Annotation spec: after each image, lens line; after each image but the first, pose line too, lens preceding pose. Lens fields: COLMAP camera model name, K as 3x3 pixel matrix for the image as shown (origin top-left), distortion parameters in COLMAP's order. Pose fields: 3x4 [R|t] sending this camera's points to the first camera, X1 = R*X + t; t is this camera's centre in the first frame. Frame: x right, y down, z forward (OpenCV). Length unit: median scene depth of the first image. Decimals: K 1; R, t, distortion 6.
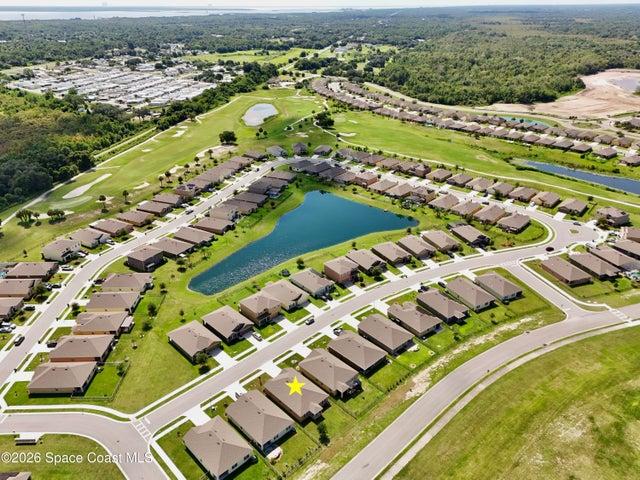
lens RADIAL K [[471.1, 0, 319.1], [0, 471.1, 240.9], [0, 0, 1]] dist [0.073879, -0.071424]
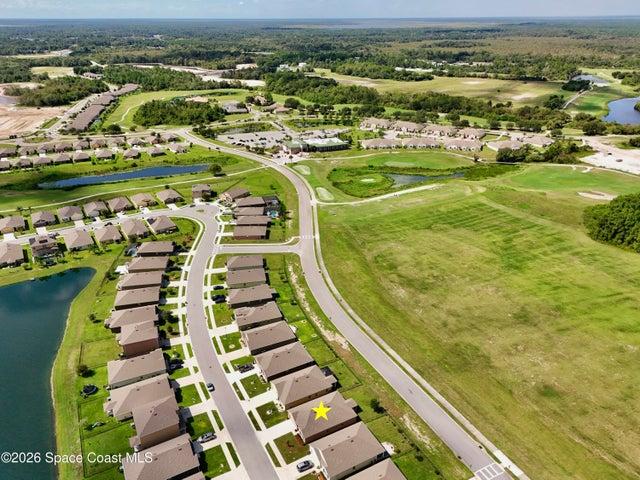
lens RADIAL K [[471.1, 0, 320.3], [0, 471.1, 245.6], [0, 0, 1]] dist [0.073879, -0.071424]
pose [[0.277530, -0.415148, 0.866389, -0.530903], [0.431149, 0.859721, 0.273843, -0.171838], [-0.858538, 0.297543, 0.417589, 0.358357]]
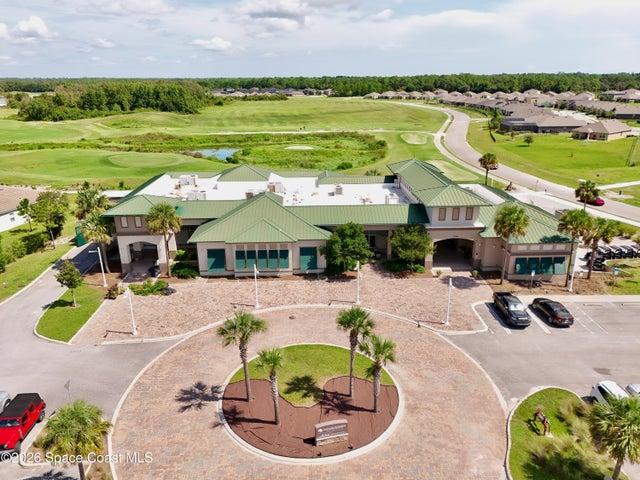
lens RADIAL K [[471.1, 0, 320.1], [0, 471.1, 239.3], [0, 0, 1]] dist [0.073879, -0.071424]
pose [[-0.589899, 0.266977, -0.762064, 1.726955], [-0.351026, 0.765131, 0.539774, -0.142633], [0.727186, 0.585916, -0.357634, 1.248006]]
